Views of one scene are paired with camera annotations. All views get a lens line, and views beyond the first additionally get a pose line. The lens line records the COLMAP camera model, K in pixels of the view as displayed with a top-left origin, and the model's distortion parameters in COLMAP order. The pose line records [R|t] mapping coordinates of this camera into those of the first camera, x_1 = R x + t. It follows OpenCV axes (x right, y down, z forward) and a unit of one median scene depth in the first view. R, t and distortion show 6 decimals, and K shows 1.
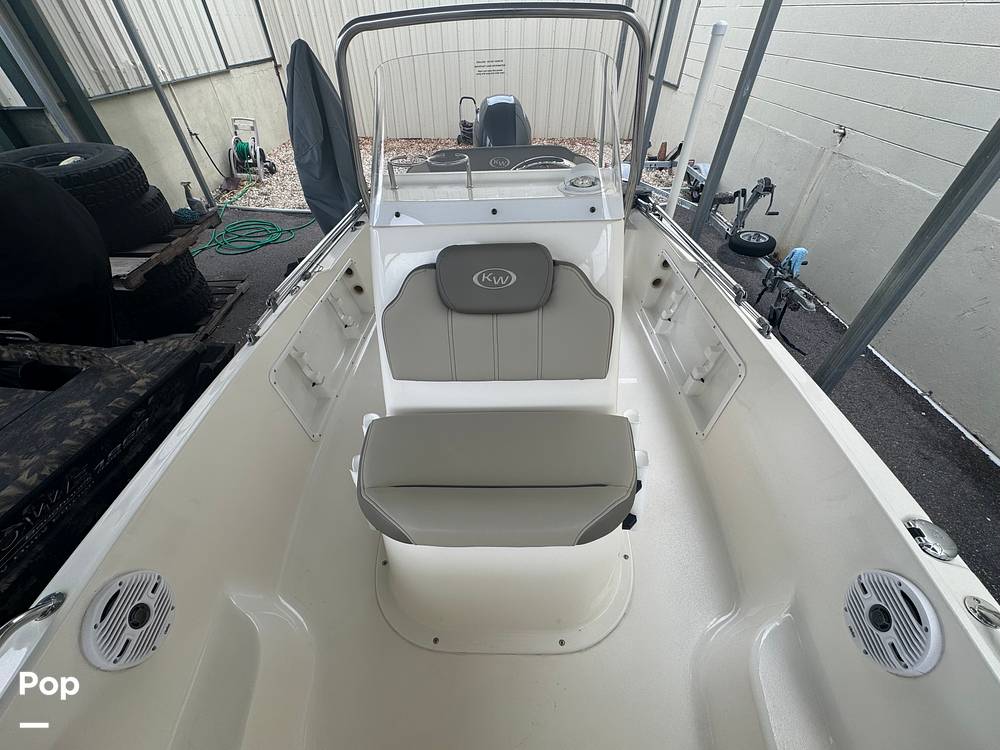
lens RADIAL K [[399.7, 0, 499.6], [0, 399.7, 374.2], [0, 0, 1]] dist [-0.001860, 0.000220]
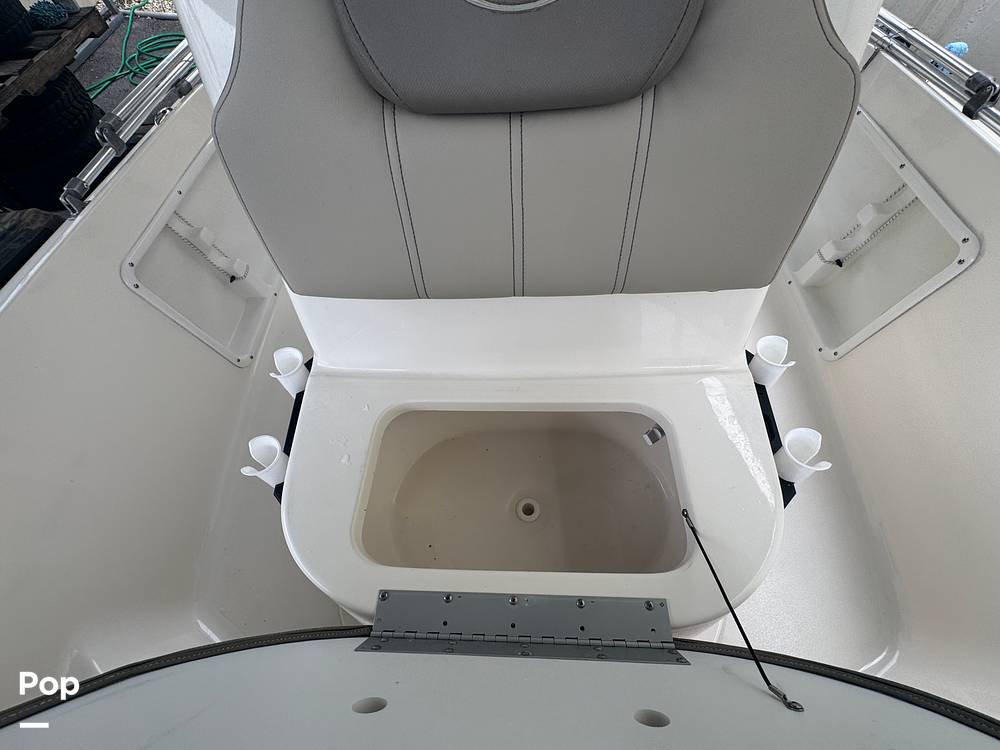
lens RADIAL K [[399.7, 0, 498.7], [0, 399.7, 373.8], [0, 0, 1]] dist [-0.001860, 0.000220]
pose [[0.999689, -0.011628, -0.022065, -0.007230], [0.017988, 0.948971, 0.314851, -0.015464], [0.017278, -0.315150, 0.948884, 0.201501]]
